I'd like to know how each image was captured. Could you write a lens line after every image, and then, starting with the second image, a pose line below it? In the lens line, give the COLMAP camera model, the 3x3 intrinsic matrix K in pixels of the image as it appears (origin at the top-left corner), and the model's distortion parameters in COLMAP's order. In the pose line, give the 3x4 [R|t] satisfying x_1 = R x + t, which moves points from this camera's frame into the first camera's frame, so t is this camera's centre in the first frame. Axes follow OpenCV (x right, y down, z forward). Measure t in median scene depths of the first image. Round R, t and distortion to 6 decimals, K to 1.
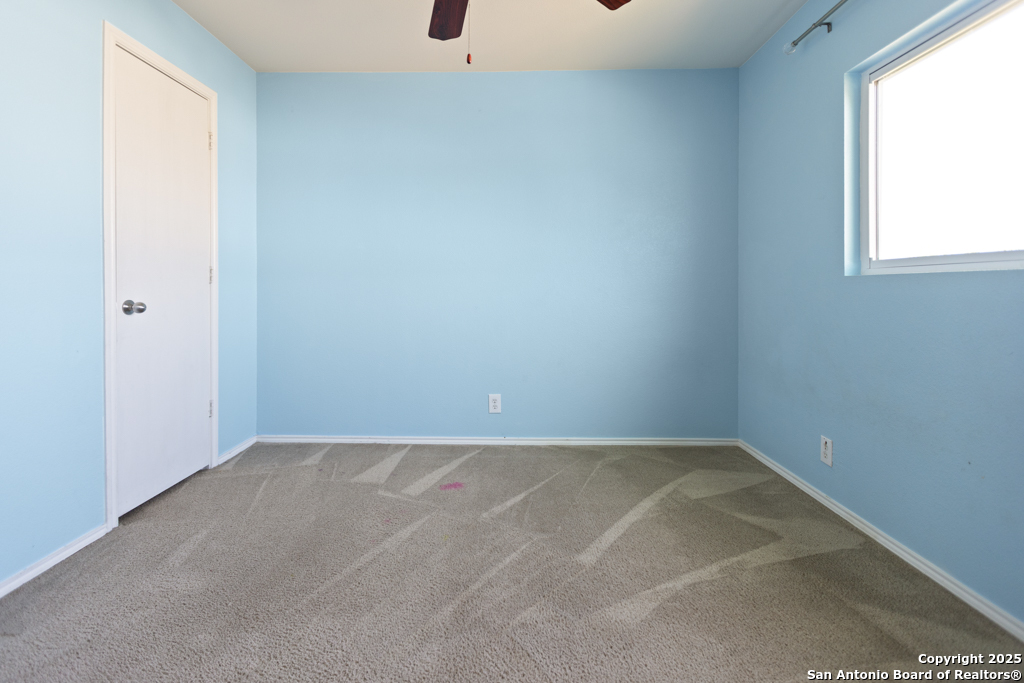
lens RADIAL K [[474.6, 0, 509.9], [0, 474.6, 293.5], [0, 0, 1]] dist [0.002984, 0.000411]
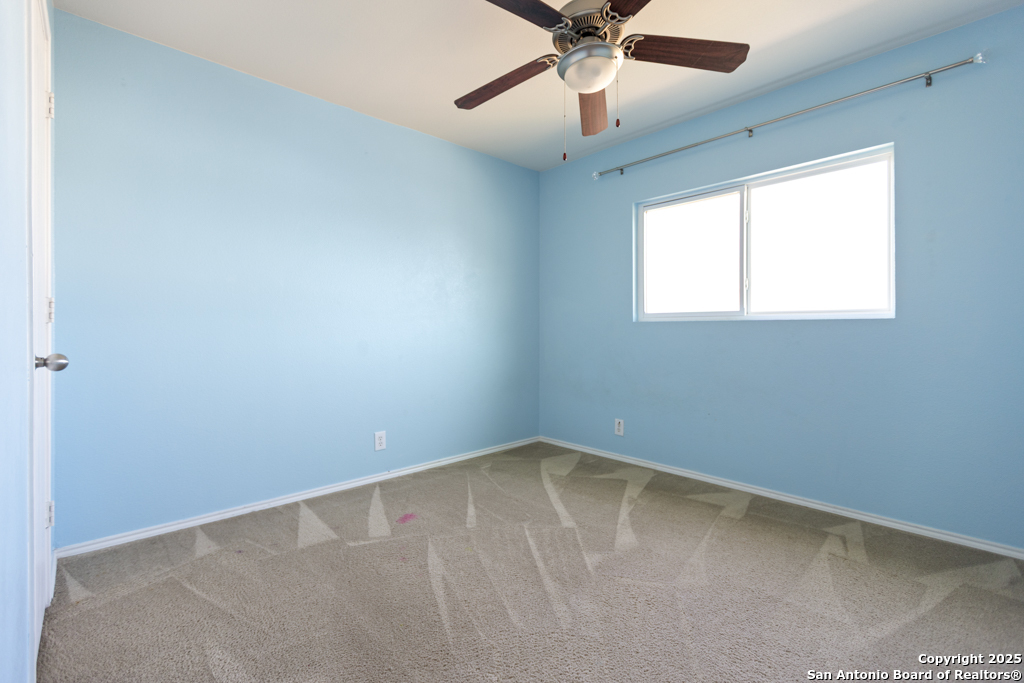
lens RADIAL K [[456.2, 0, 505.5], [0, 456.2, 332.2], [0, 0, 1]] dist [0.003919, -0.003384]
pose [[0.718559, -0.005937, 0.695440, -0.765771], [0.006555, 0.999977, 0.001764, -0.005940], [-0.695435, 0.003291, 0.718582, 0.142239]]
